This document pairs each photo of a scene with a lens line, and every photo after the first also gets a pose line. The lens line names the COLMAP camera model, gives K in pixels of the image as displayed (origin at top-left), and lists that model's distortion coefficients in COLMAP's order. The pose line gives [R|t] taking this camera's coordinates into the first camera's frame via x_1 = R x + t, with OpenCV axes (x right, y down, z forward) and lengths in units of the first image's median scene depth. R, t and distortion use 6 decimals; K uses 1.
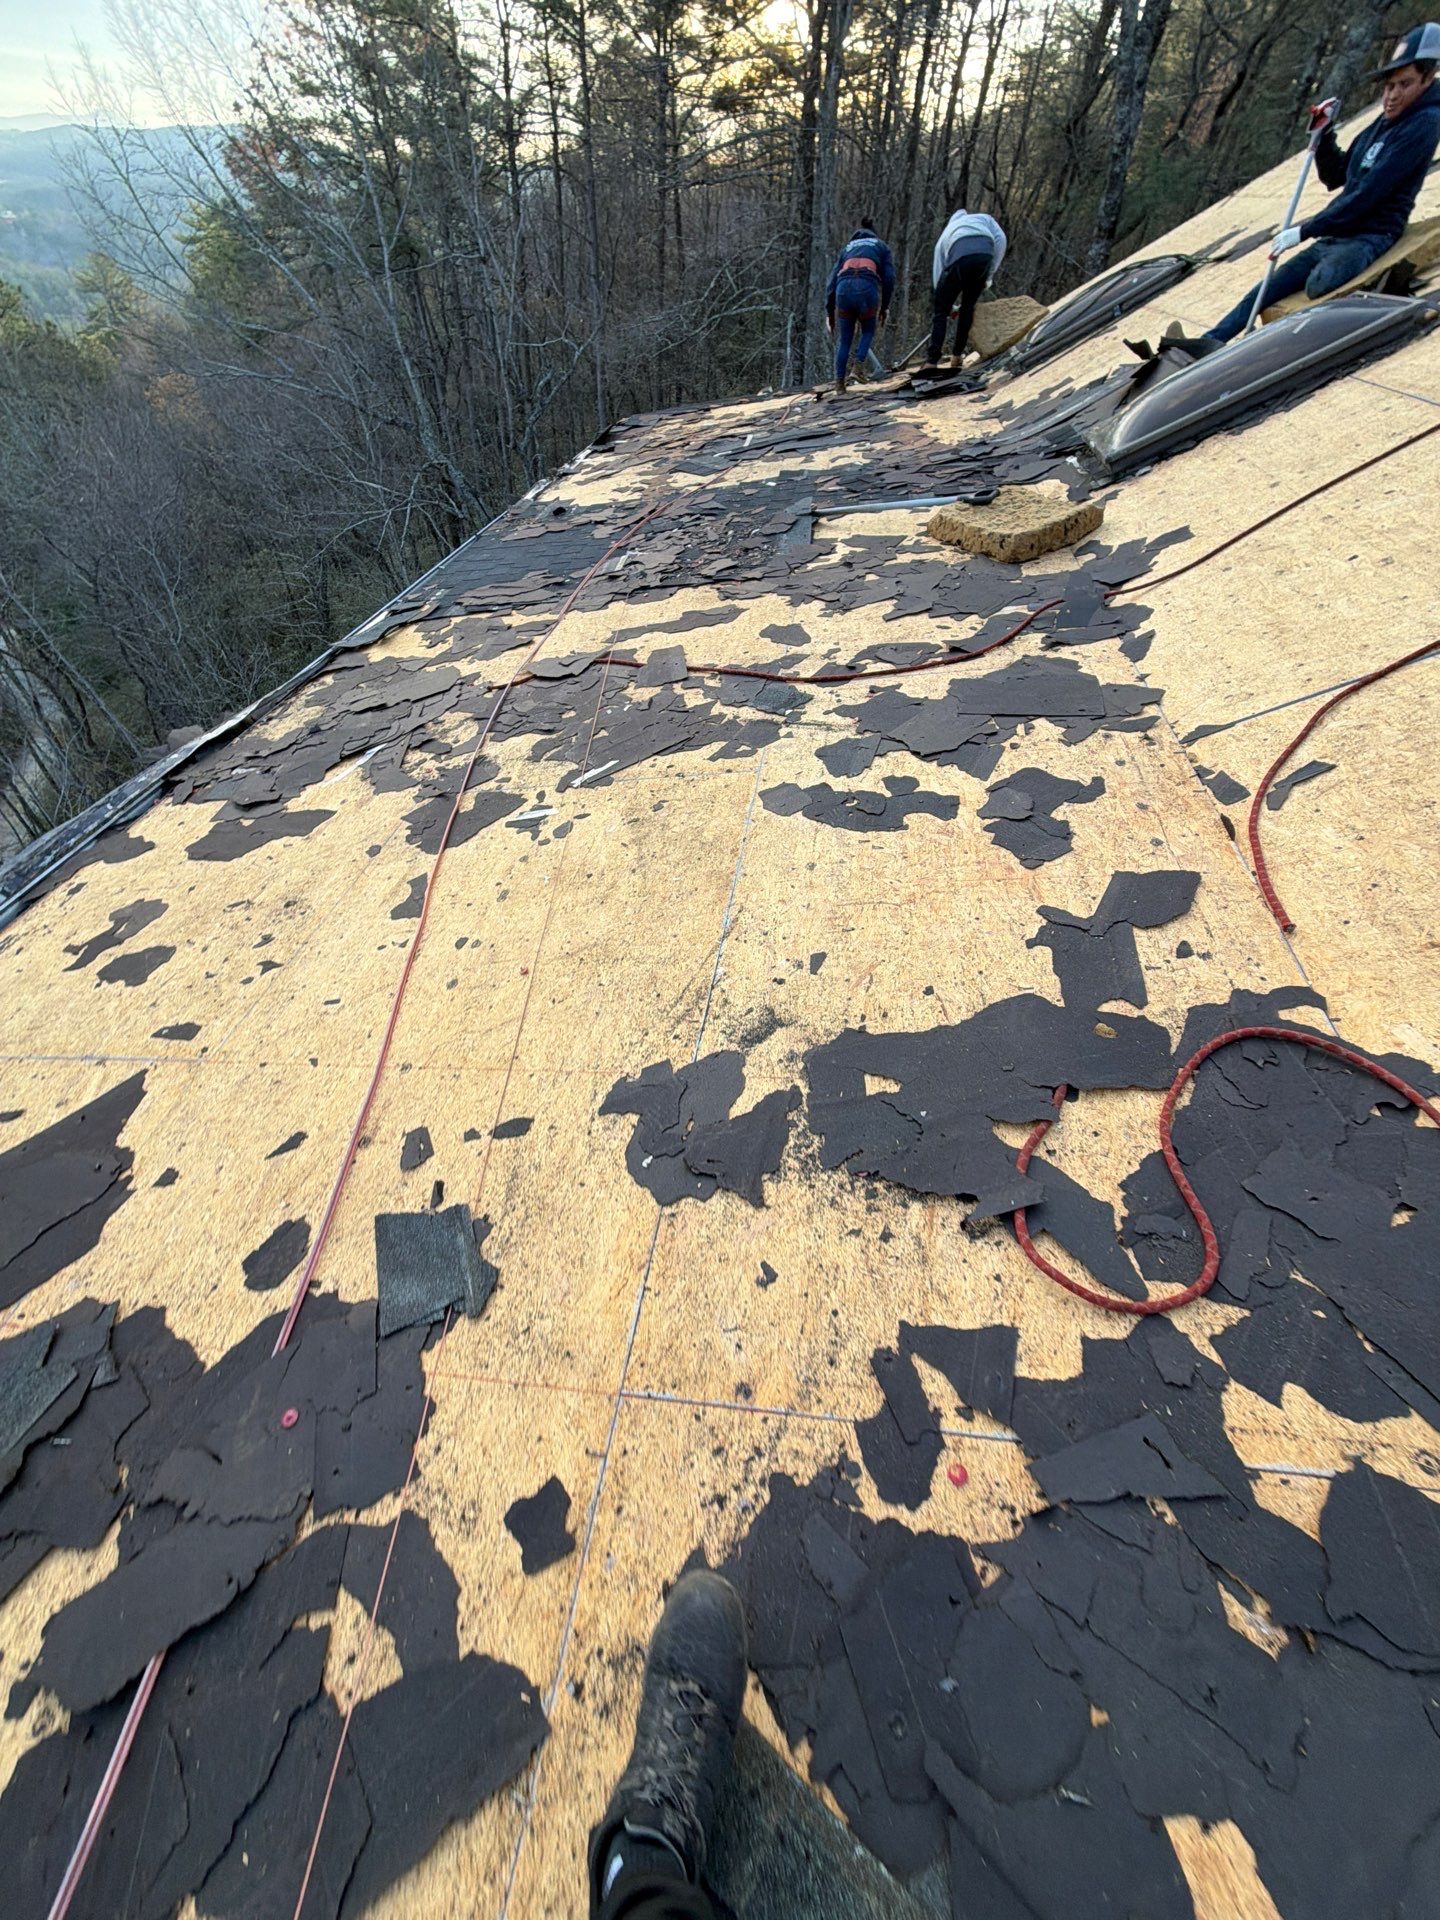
lens RADIAL K [[768.4, 0, 720.3], [0, 768.4, 959.1], [0, 0, 1]] dist [-0.010070, 0.000526]
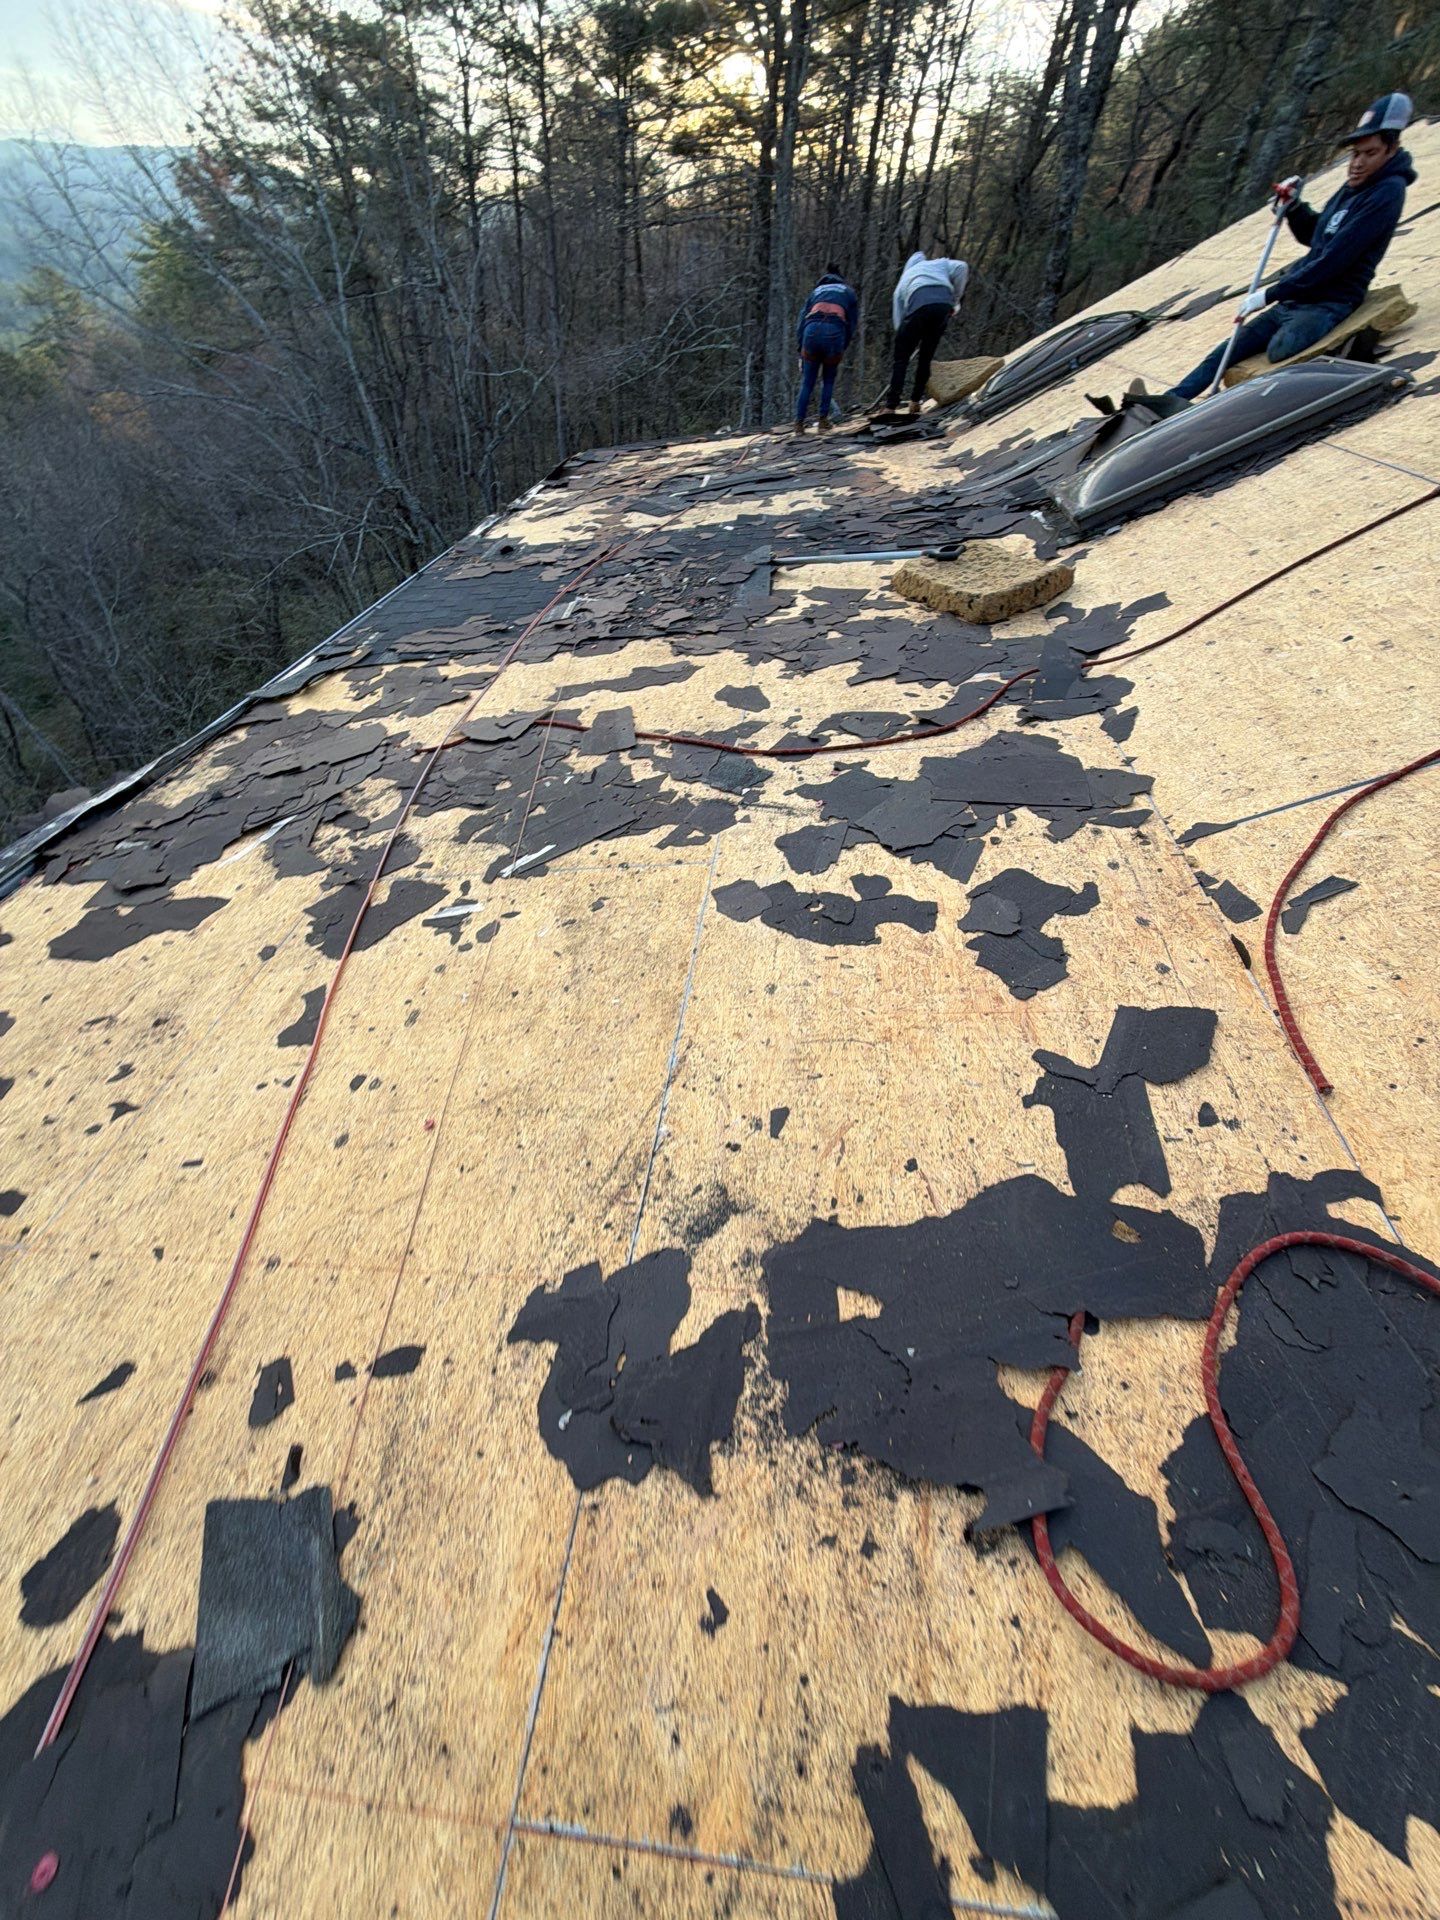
lens RADIAL K [[770.6, 0, 724.5], [0, 770.6, 957.6], [0, 0, 1]] dist [-0.007822, -0.000465]
pose [[0.998614, -0.004902, 0.052401, 0.017541], [0.006576, 0.999472, -0.031822, -0.109475], [-0.052217, 0.032122, 0.998119, 0.114359]]
